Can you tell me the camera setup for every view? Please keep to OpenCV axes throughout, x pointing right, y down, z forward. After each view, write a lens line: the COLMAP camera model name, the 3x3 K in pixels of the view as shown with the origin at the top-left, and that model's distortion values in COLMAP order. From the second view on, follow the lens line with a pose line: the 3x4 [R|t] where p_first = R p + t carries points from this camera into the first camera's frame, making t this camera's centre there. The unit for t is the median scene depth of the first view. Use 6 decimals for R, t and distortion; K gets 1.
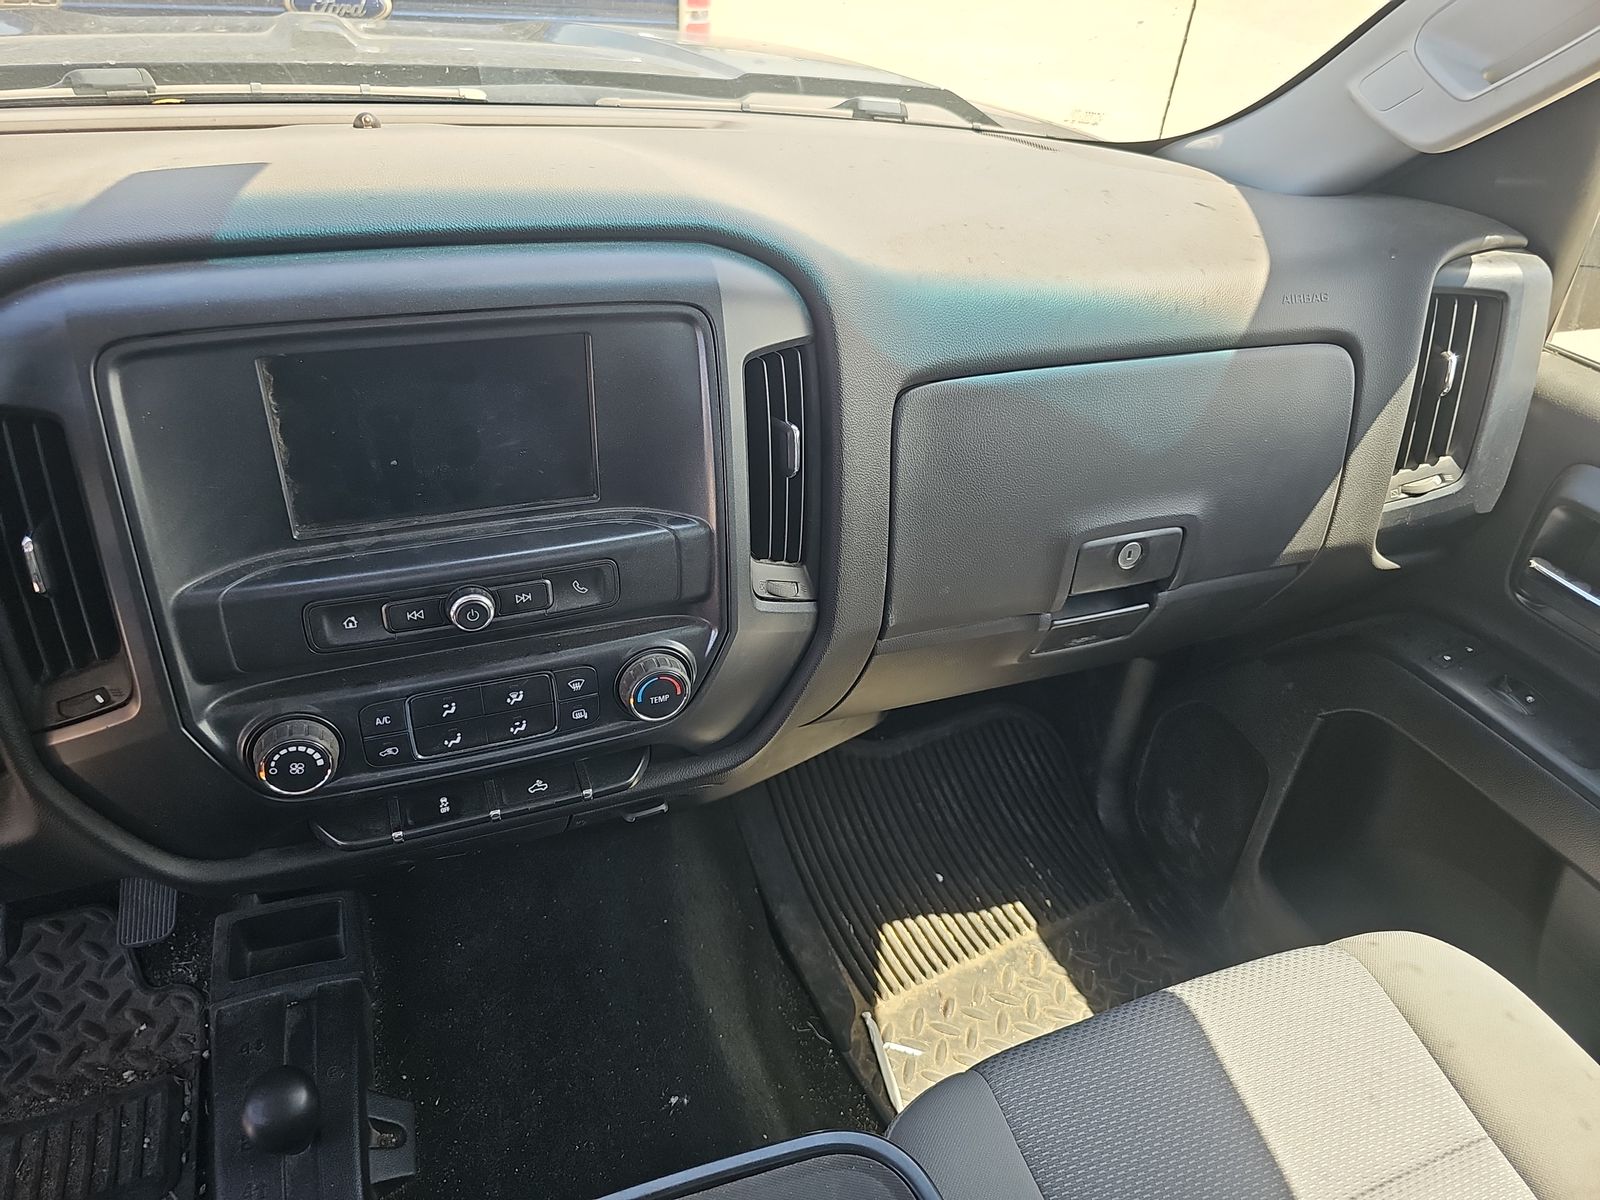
lens RADIAL K [[1074.0, 0, 800.6], [0, 1074.0, 596.2], [0, 0, 1]] dist [-0.031058, -0.005244]
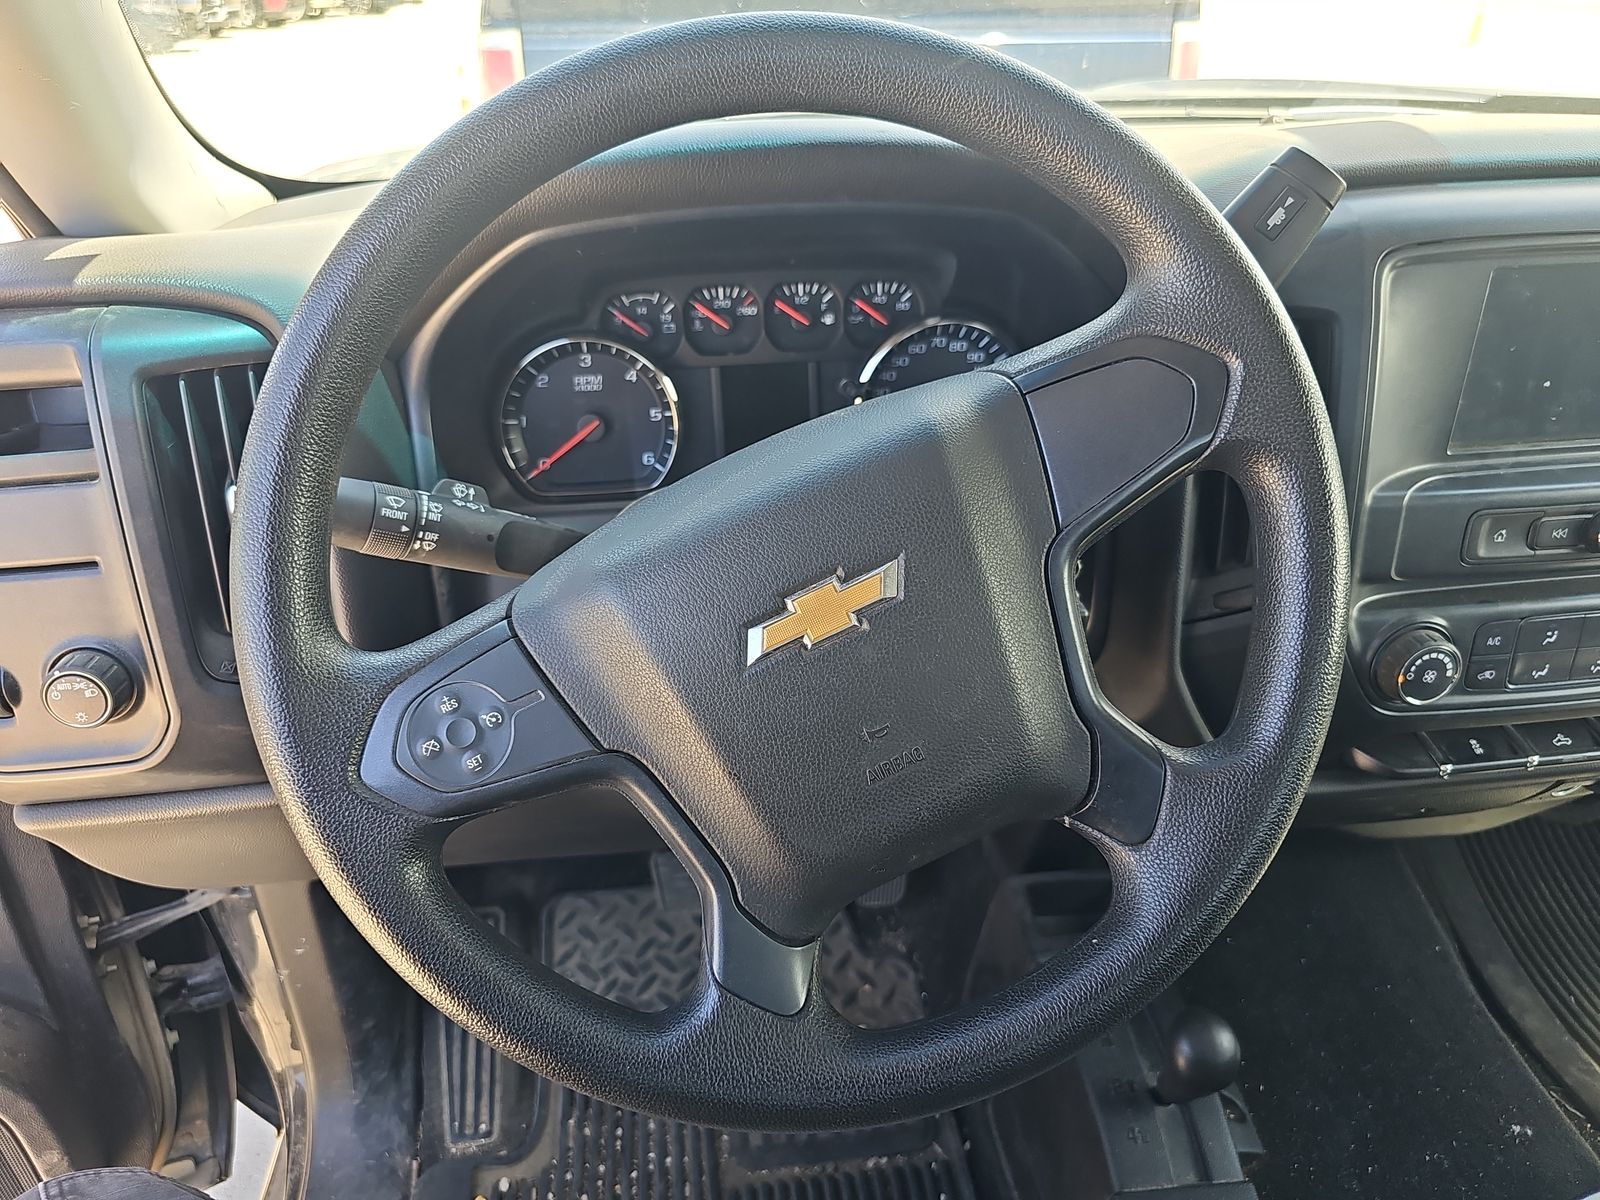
lens RADIAL K [[1074.0, 0, 803.9], [0, 1074.0, 608.8], [0, 0, 1]] dist [-0.031058, -0.005244]
pose [[0.951558, 0.051740, -0.303085, -0.696145], [-0.076532, 0.994572, -0.070495, 0.202494], [0.297793, 0.090276, 0.950352, -0.147197]]
